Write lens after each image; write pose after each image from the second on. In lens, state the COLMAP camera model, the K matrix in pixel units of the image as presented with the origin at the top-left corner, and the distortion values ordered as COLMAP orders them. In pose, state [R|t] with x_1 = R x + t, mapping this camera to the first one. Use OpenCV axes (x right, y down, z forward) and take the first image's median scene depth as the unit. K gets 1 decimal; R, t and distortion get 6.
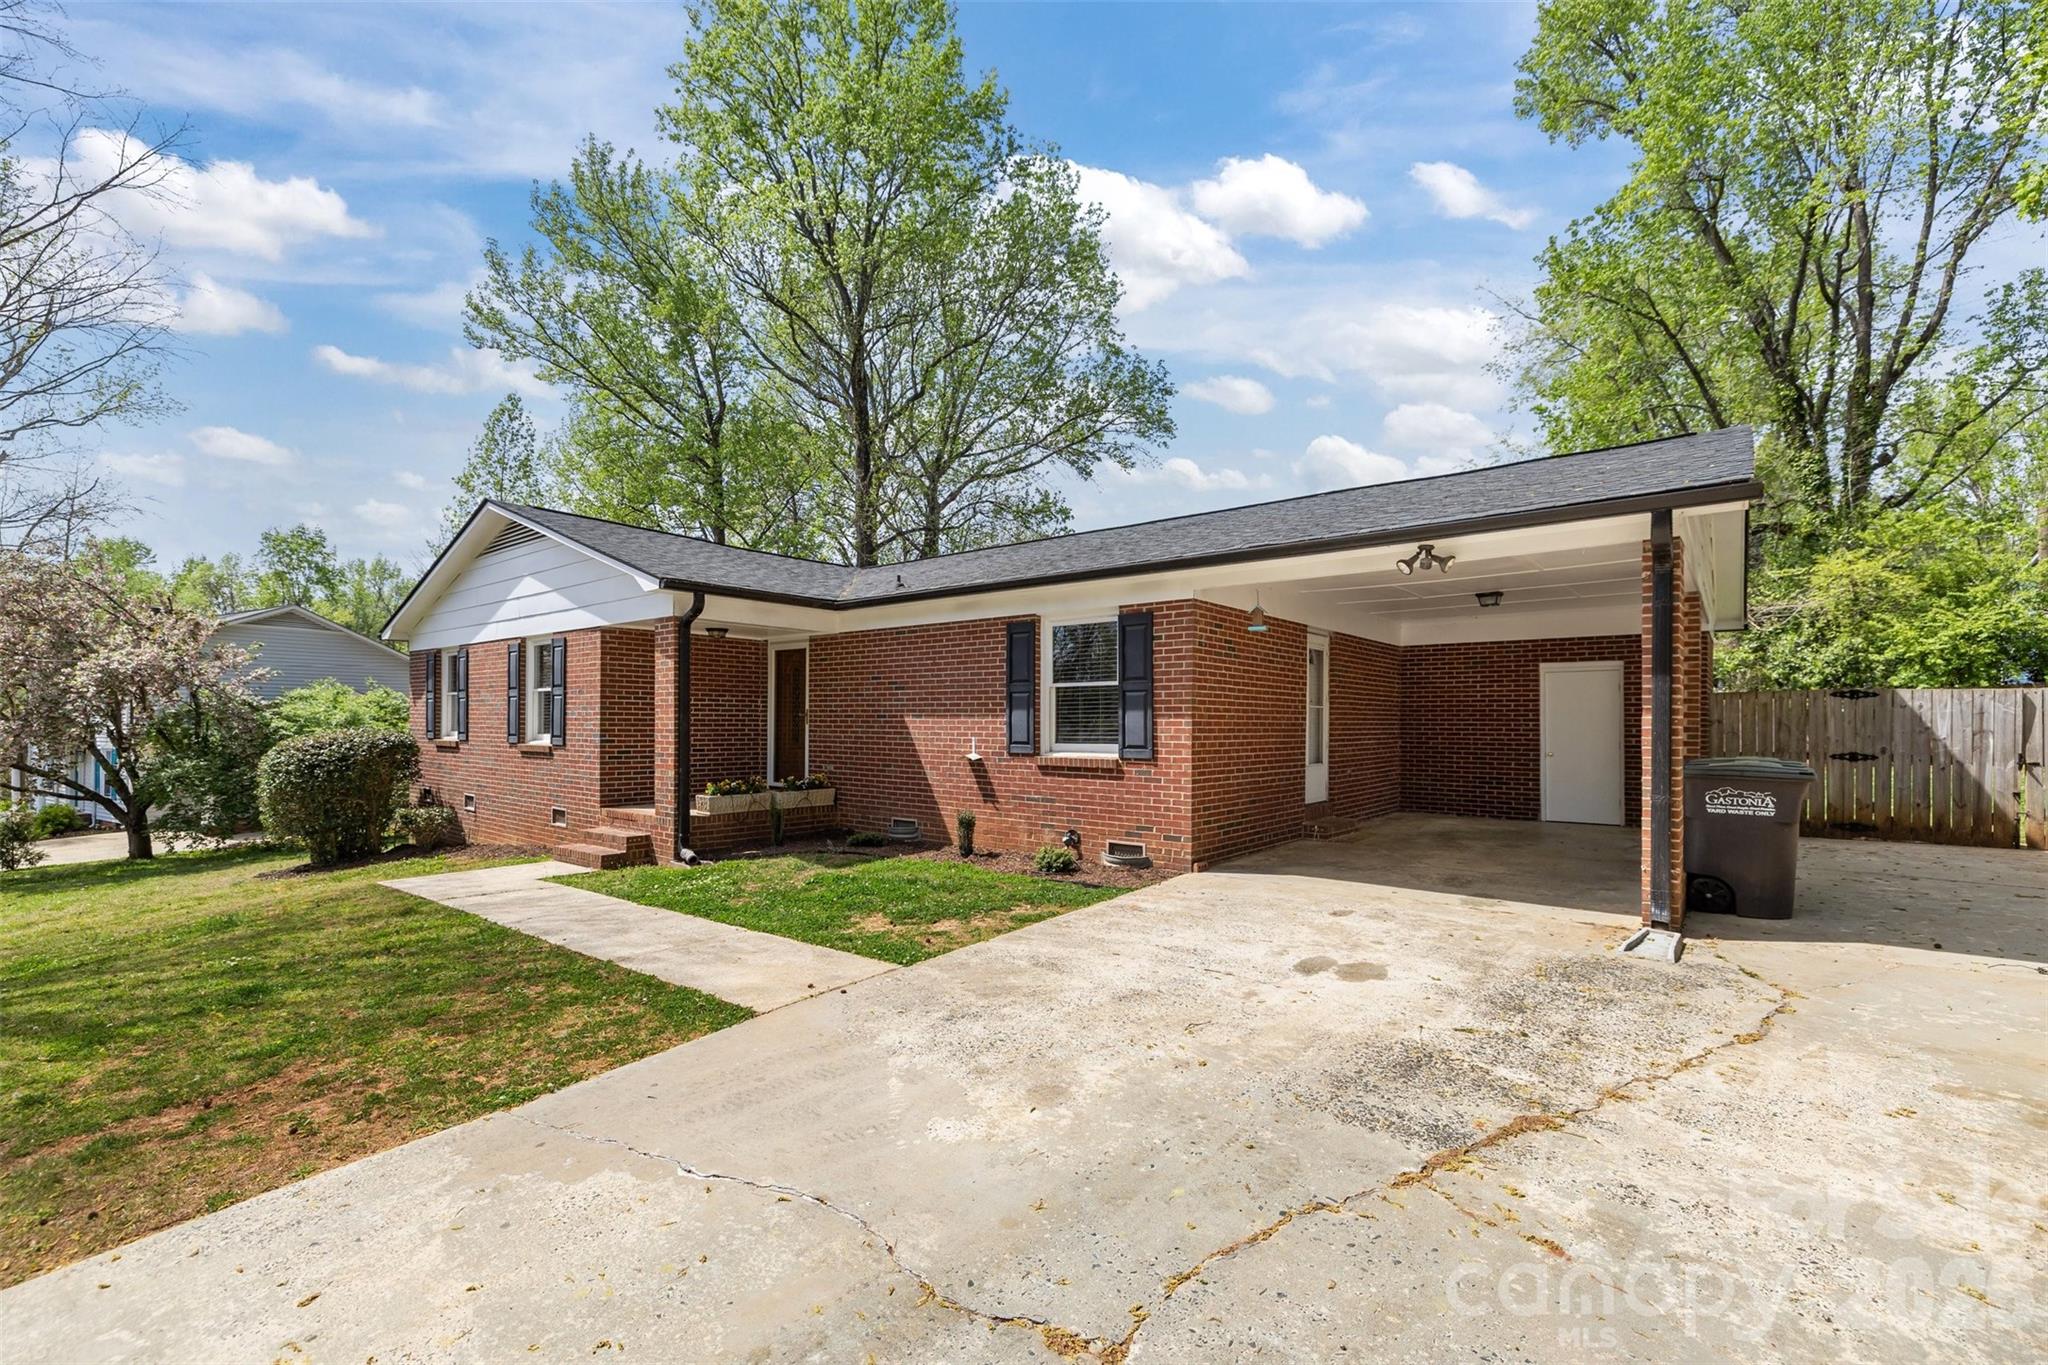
lens RADIAL K [[869.1, 0, 1027.2], [0, 869.1, 716.3], [0, 0, 1]] dist [-0.000302, -0.000158]
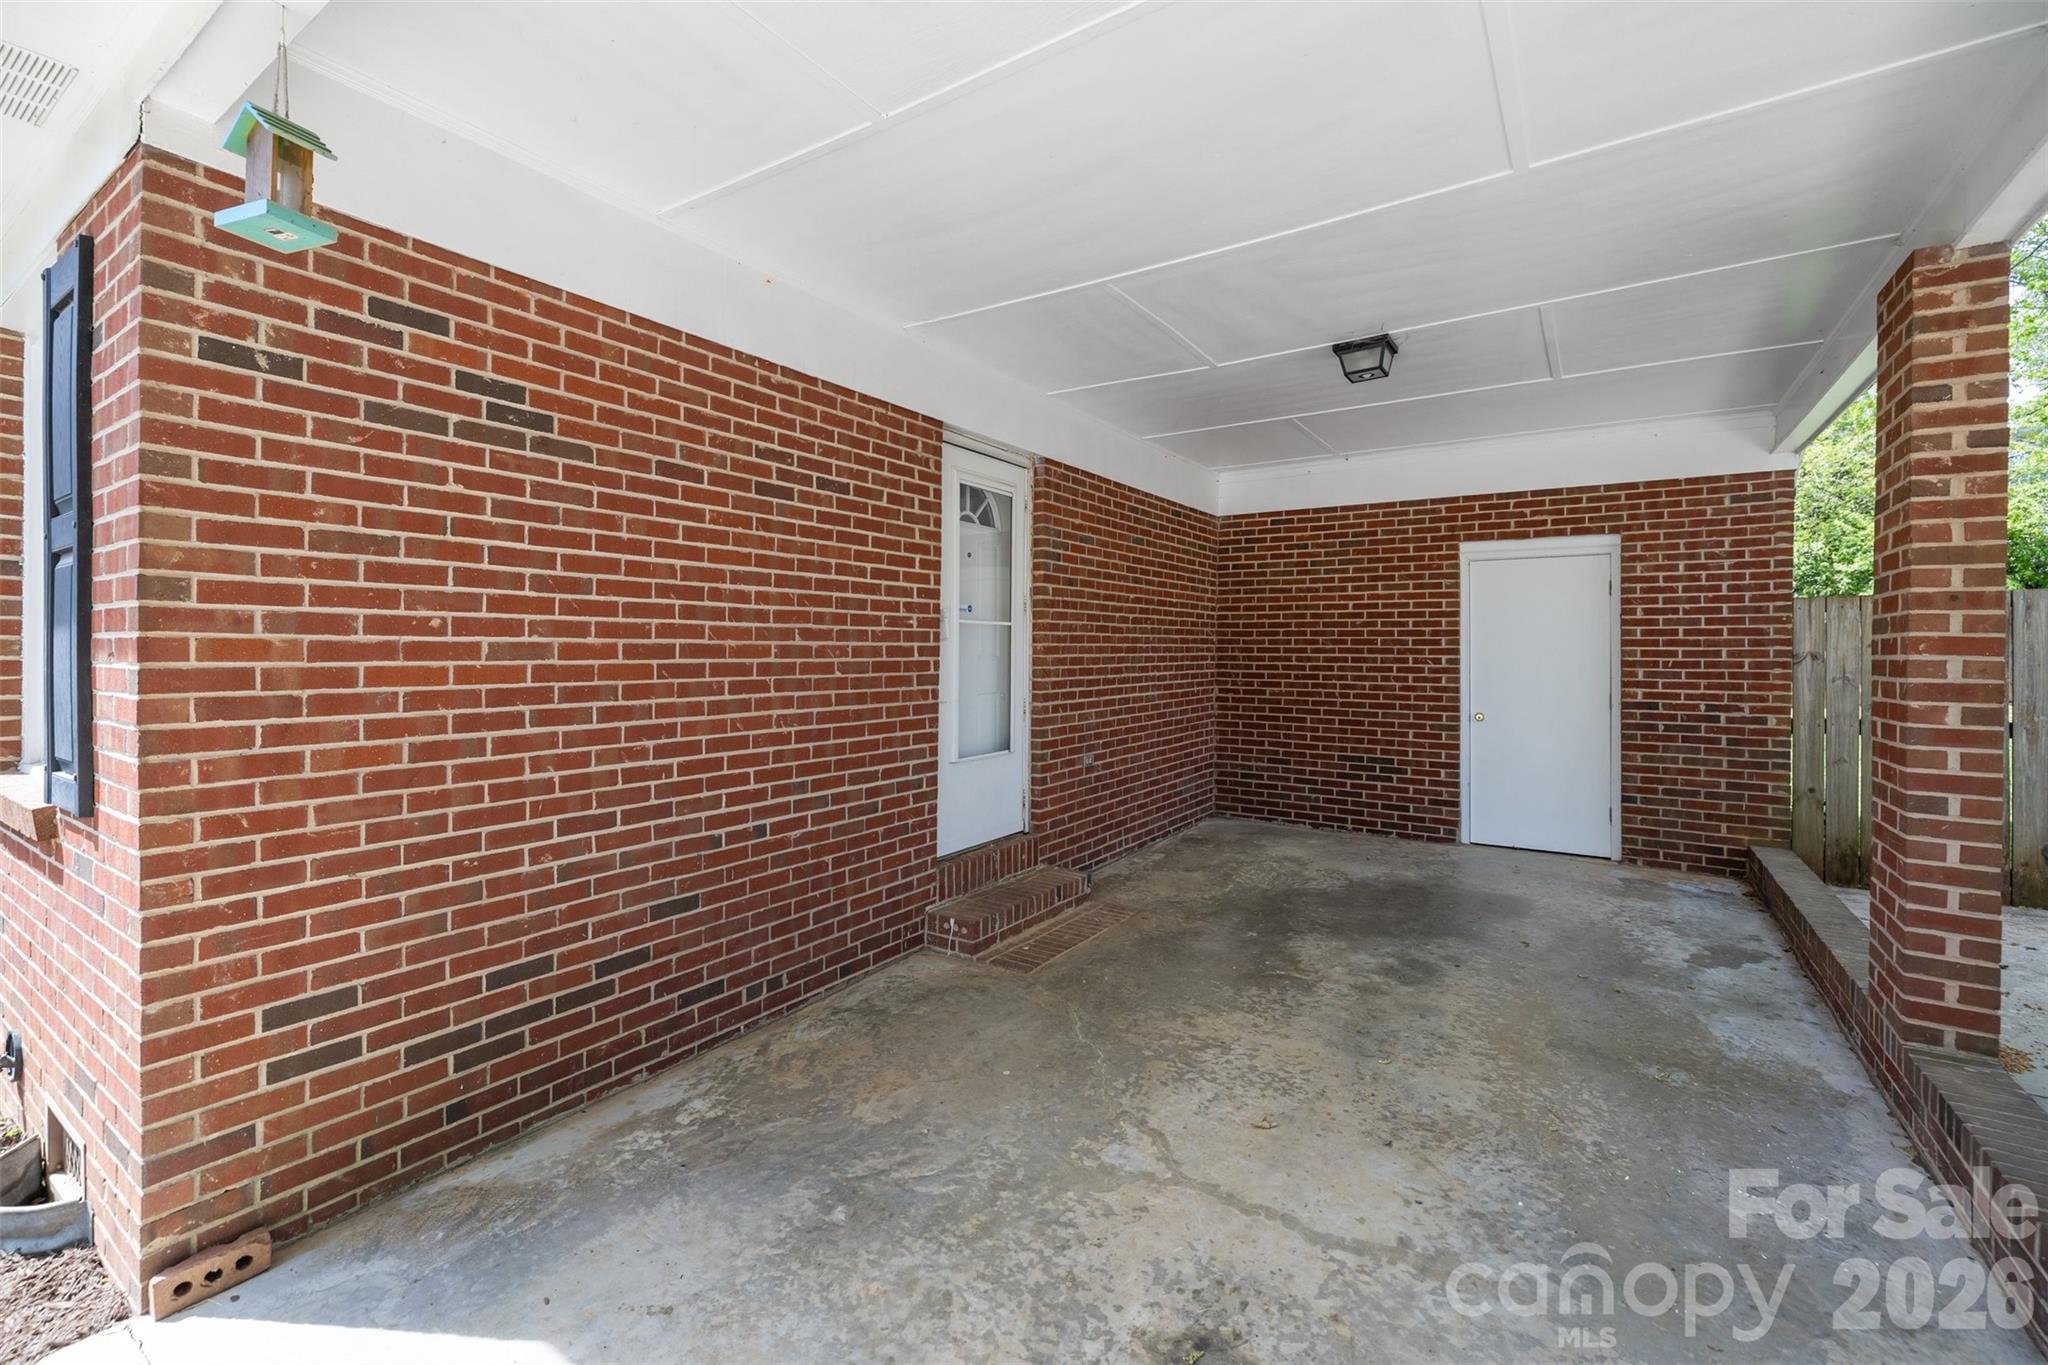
lens RADIAL K [[869.1, 0, 1027.2], [0, 869.1, 667.9], [0, 0, 1]] dist [-0.000302, -0.000158]
pose [[0.994810, -0.004840, 0.101635, 0.279445], [0.001759, 0.999537, 0.030380, -0.002199], [-0.101735, -0.030044, 0.994358, 0.511651]]
